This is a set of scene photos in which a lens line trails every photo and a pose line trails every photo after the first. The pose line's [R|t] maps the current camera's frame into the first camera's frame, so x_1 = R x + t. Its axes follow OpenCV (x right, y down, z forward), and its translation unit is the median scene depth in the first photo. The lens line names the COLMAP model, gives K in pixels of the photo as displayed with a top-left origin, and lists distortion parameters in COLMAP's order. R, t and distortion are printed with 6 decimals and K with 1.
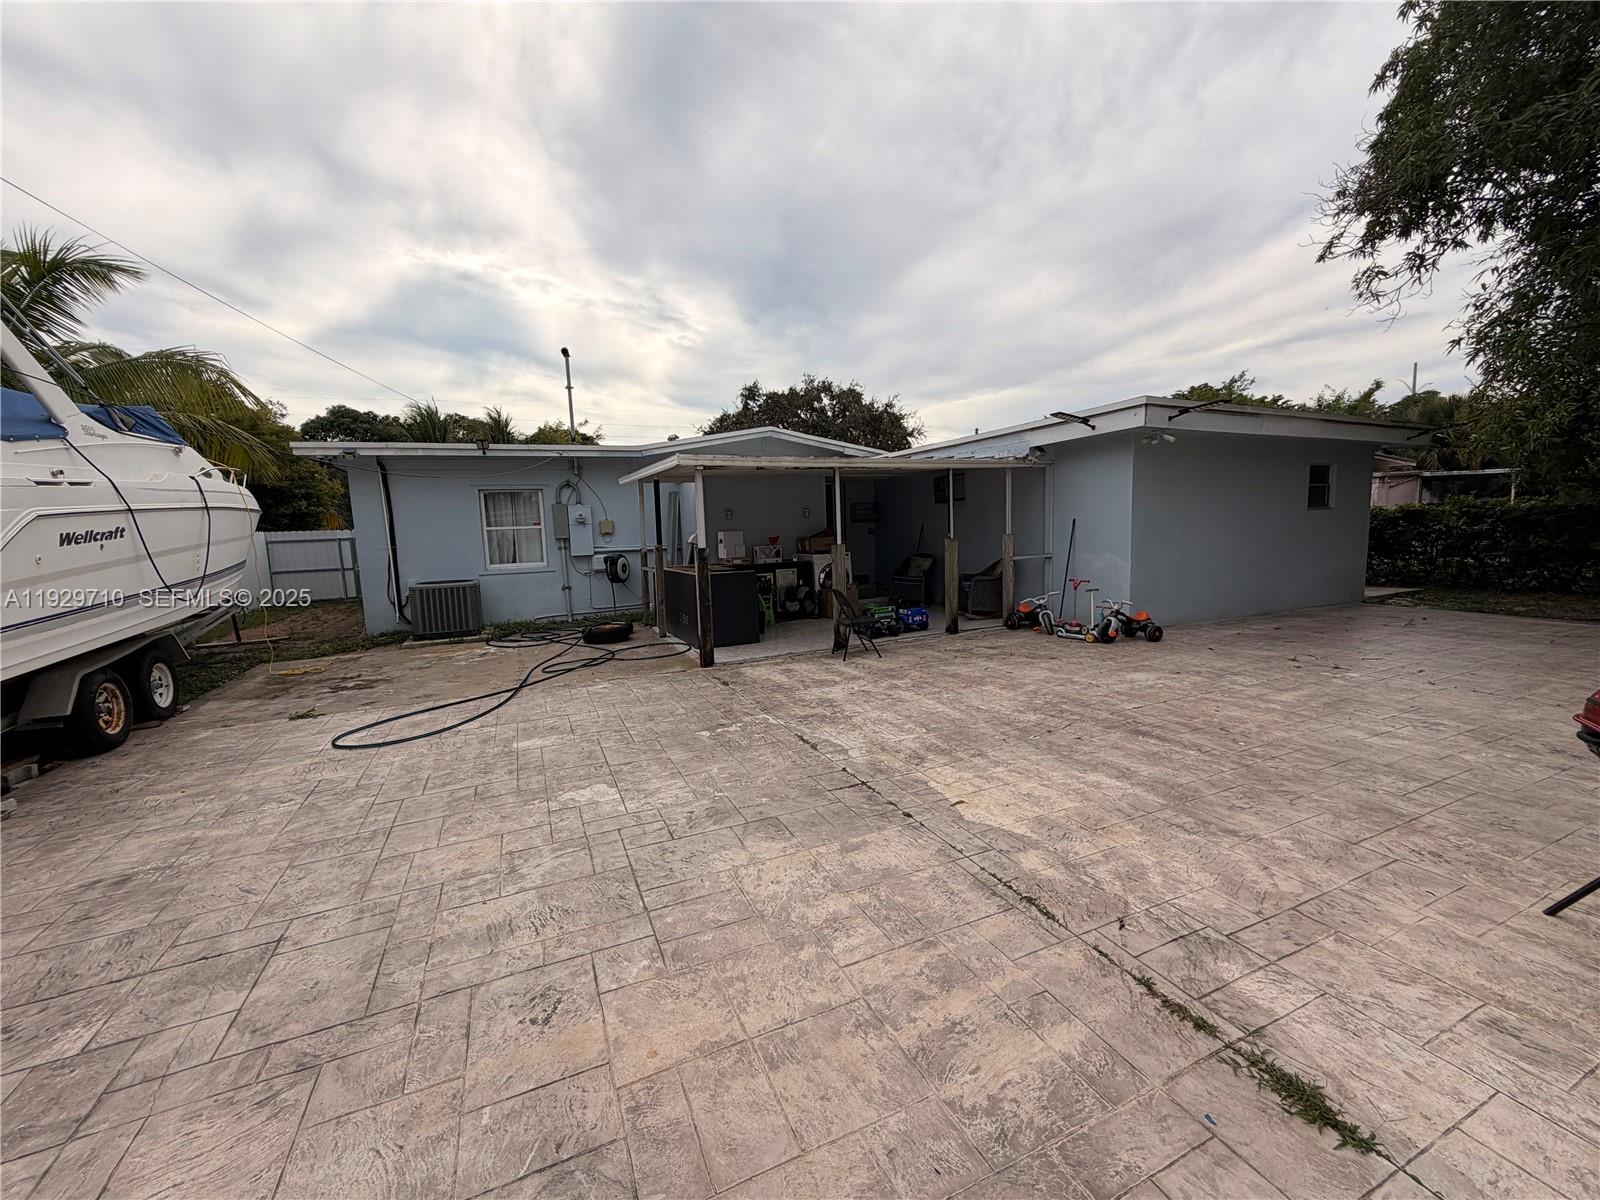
lens RADIAL K [[637.1, 0, 796.6], [0, 637.1, 599.8], [0, 0, 1]] dist [-0.001433, 0.000379]
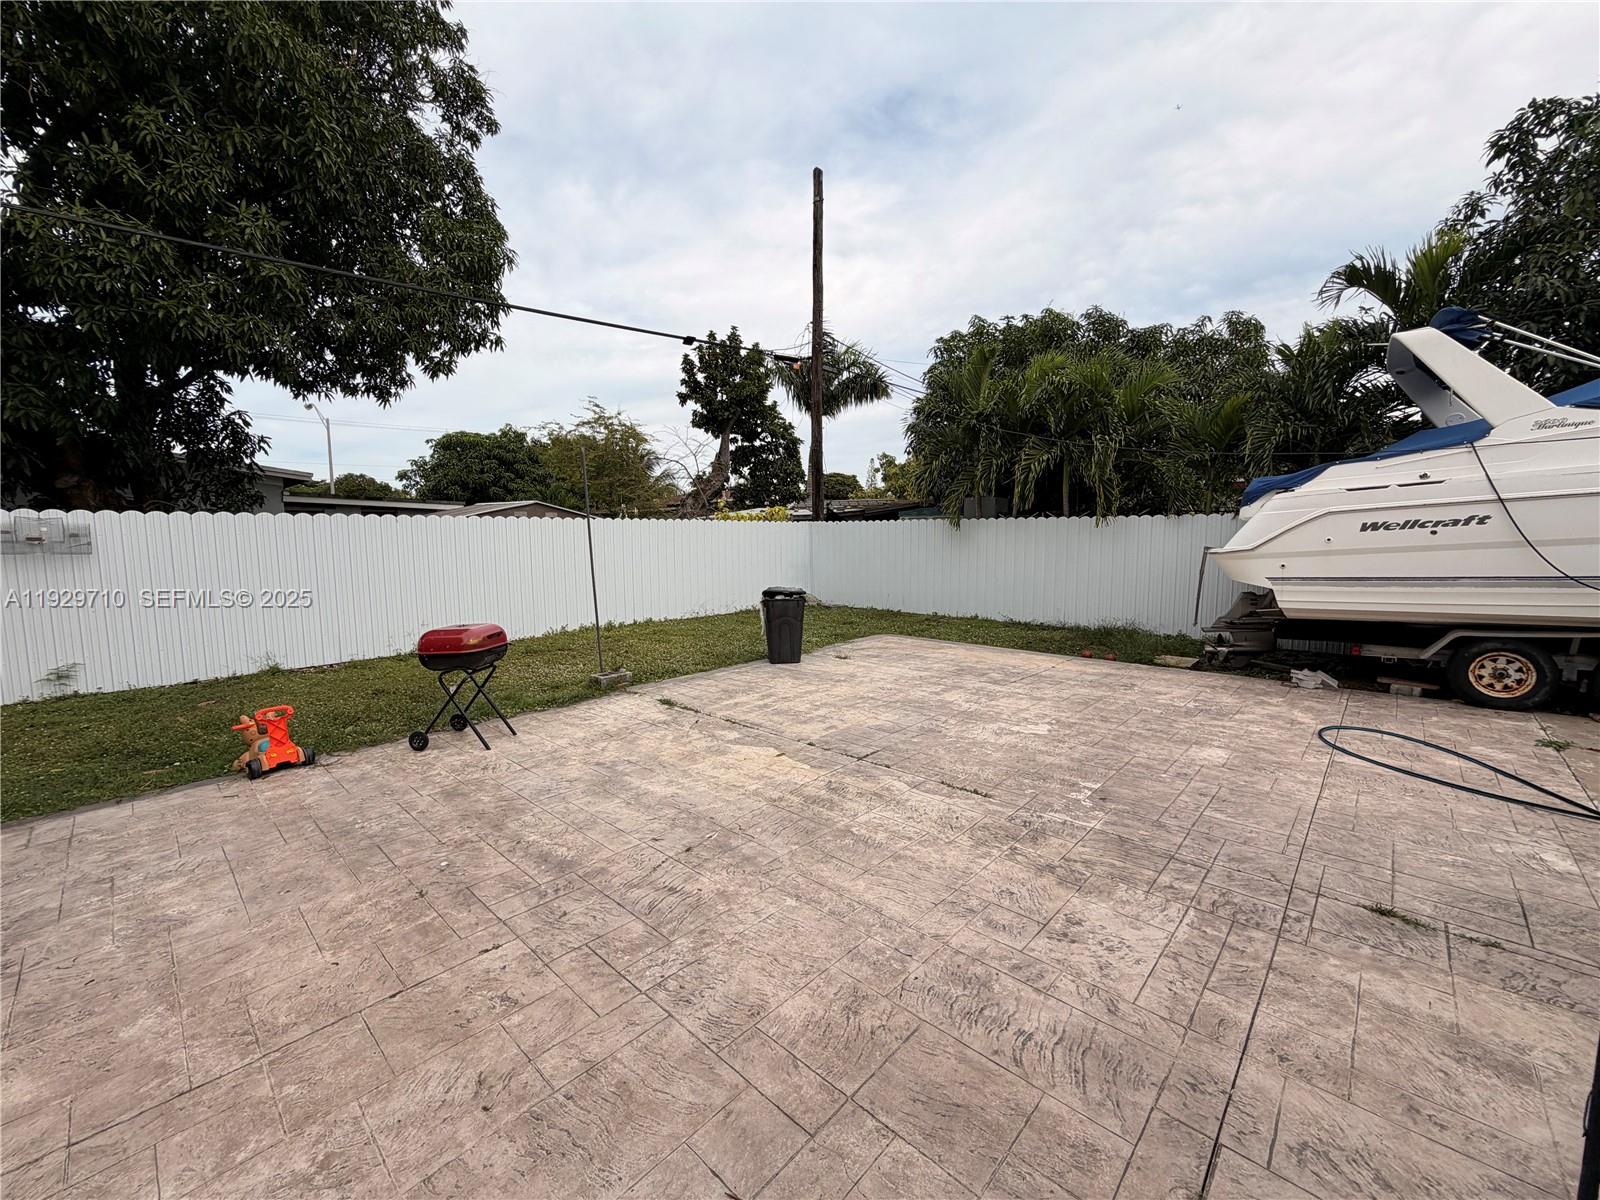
lens RADIAL K [[637.1, 0, 796.6], [0, 637.1, 602.7], [0, 0, 1]] dist [-0.001433, 0.000379]
pose [[-0.920344, 0.083768, -0.382034, 0.519270], [-0.005030, 0.974178, 0.225724, -0.213686], [0.391078, 0.209665, -0.896158, 1.576486]]
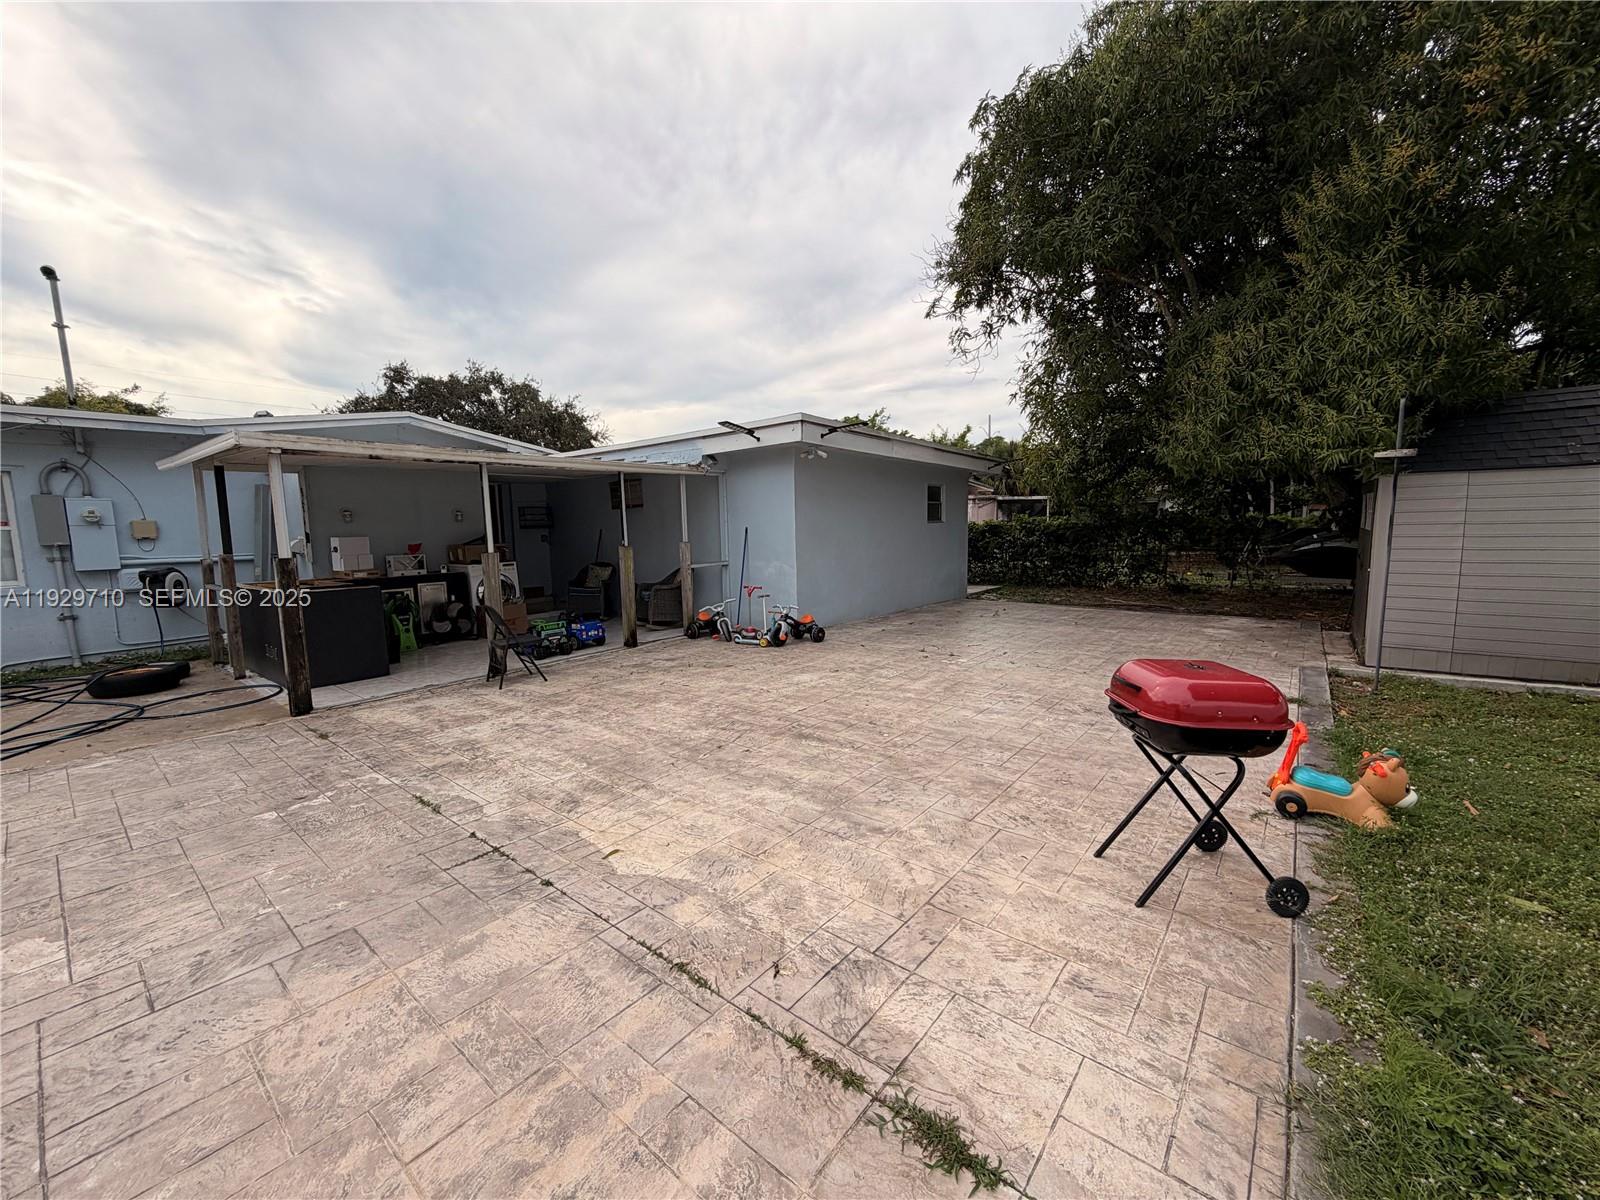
lens RADIAL K [[637.1, 0, 796.0], [0, 637.1, 598.0], [0, 0, 1]] dist [-0.001433, 0.000379]
pose [[0.892771, -0.034962, 0.449151, 0.075215], [0.042135, 0.999094, -0.005982, -0.006544], [-0.448535, 0.024265, 0.893436, 0.084803]]
